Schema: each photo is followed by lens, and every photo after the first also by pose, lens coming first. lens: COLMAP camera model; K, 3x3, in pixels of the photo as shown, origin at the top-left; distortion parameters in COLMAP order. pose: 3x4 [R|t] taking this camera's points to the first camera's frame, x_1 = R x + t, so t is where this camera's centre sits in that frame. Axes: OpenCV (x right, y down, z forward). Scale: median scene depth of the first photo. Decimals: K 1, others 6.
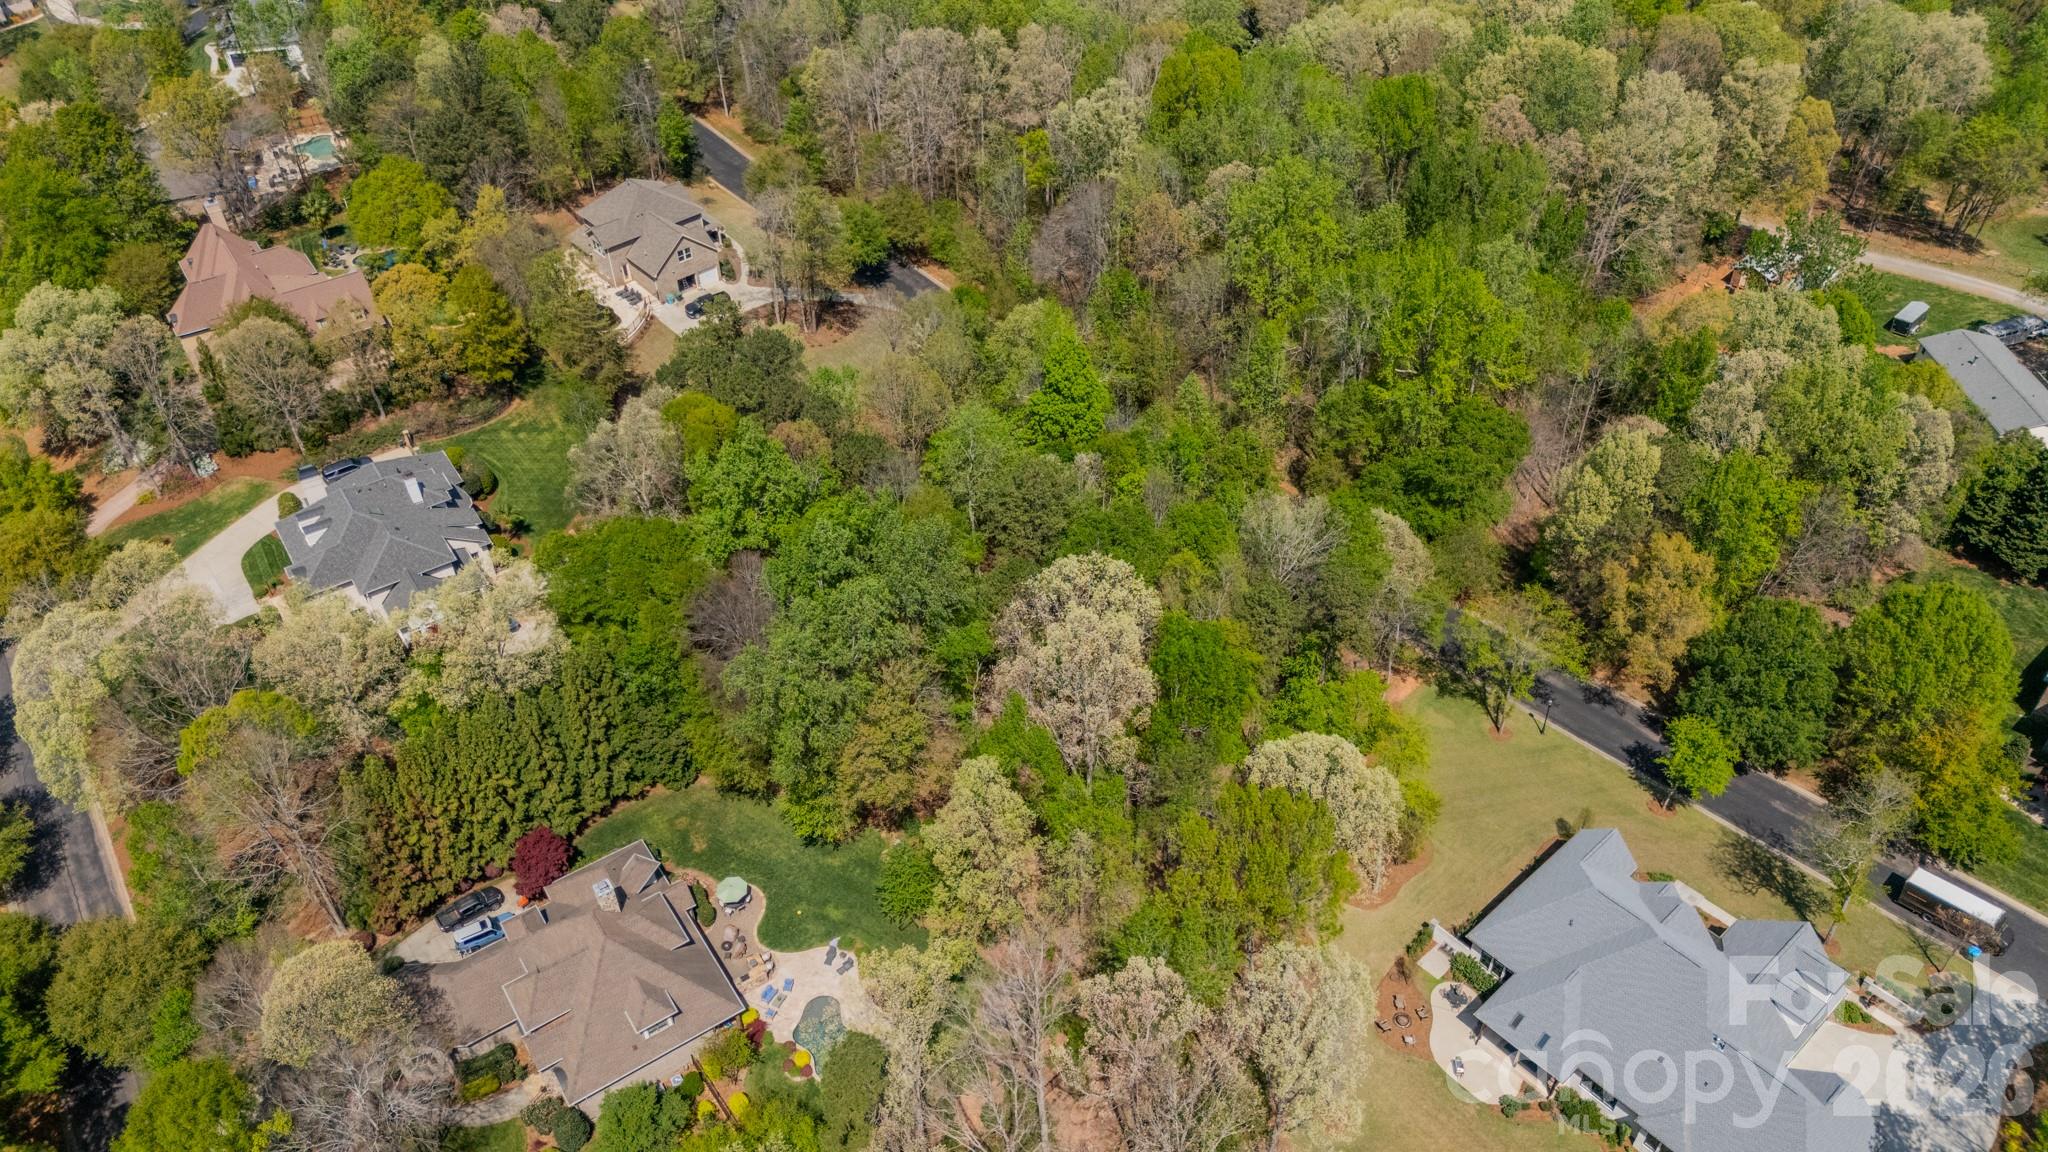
lens RADIAL K [[1520.0, 0, 1015.6], [0, 1520.0, 583.8], [0, 0, 1]] dist [0.066103, -0.060957]
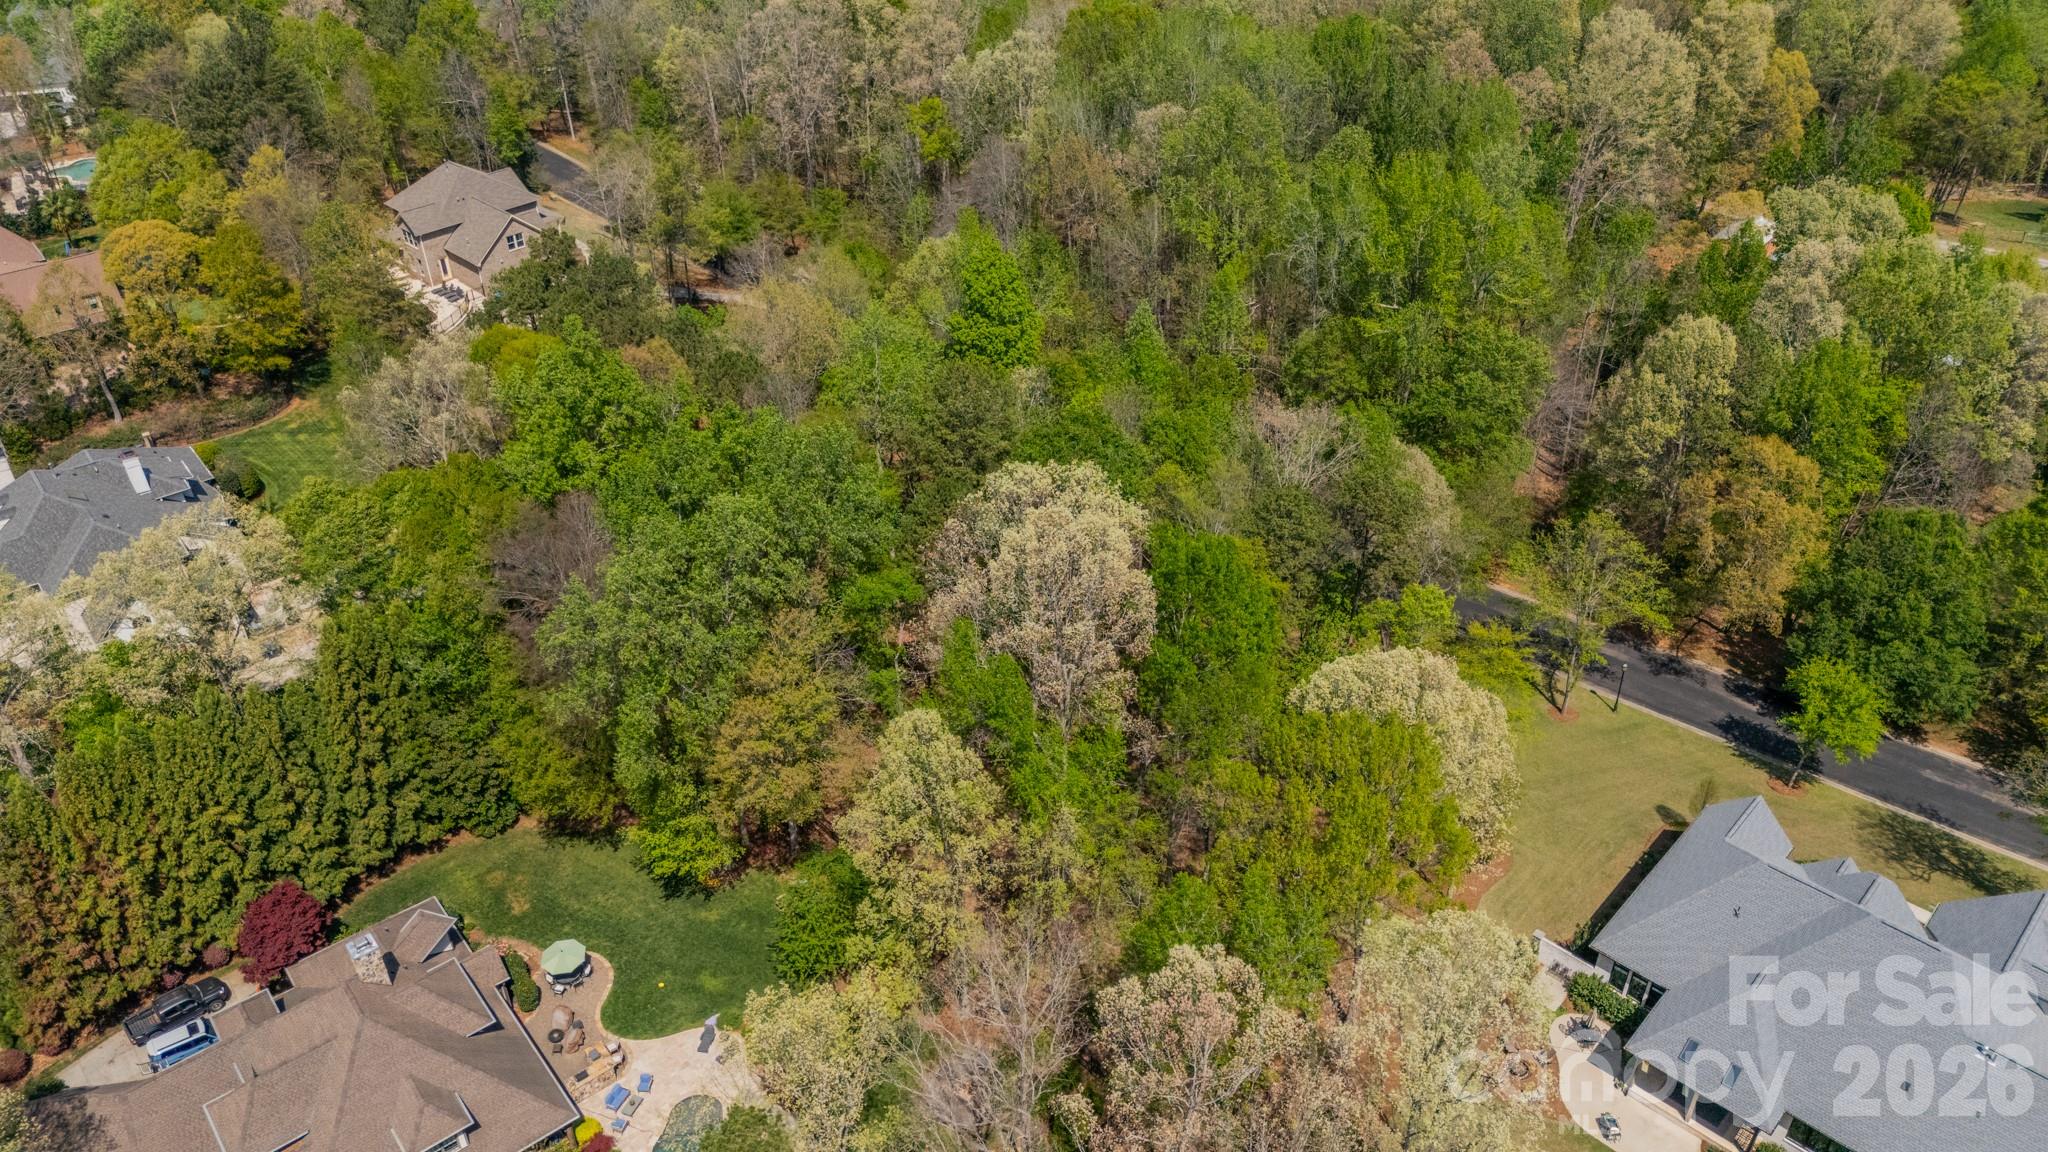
lens RADIAL K [[1520.0, 0, 1025.3], [0, 1520.0, 583.9], [0, 0, 1]] dist [0.066103, -0.060957]
pose [[0.995703, -0.039207, 0.083901, -0.024574], [0.048605, 0.992396, -0.113087, 0.116083], [-0.078829, 0.116679, 0.990036, 0.251262]]
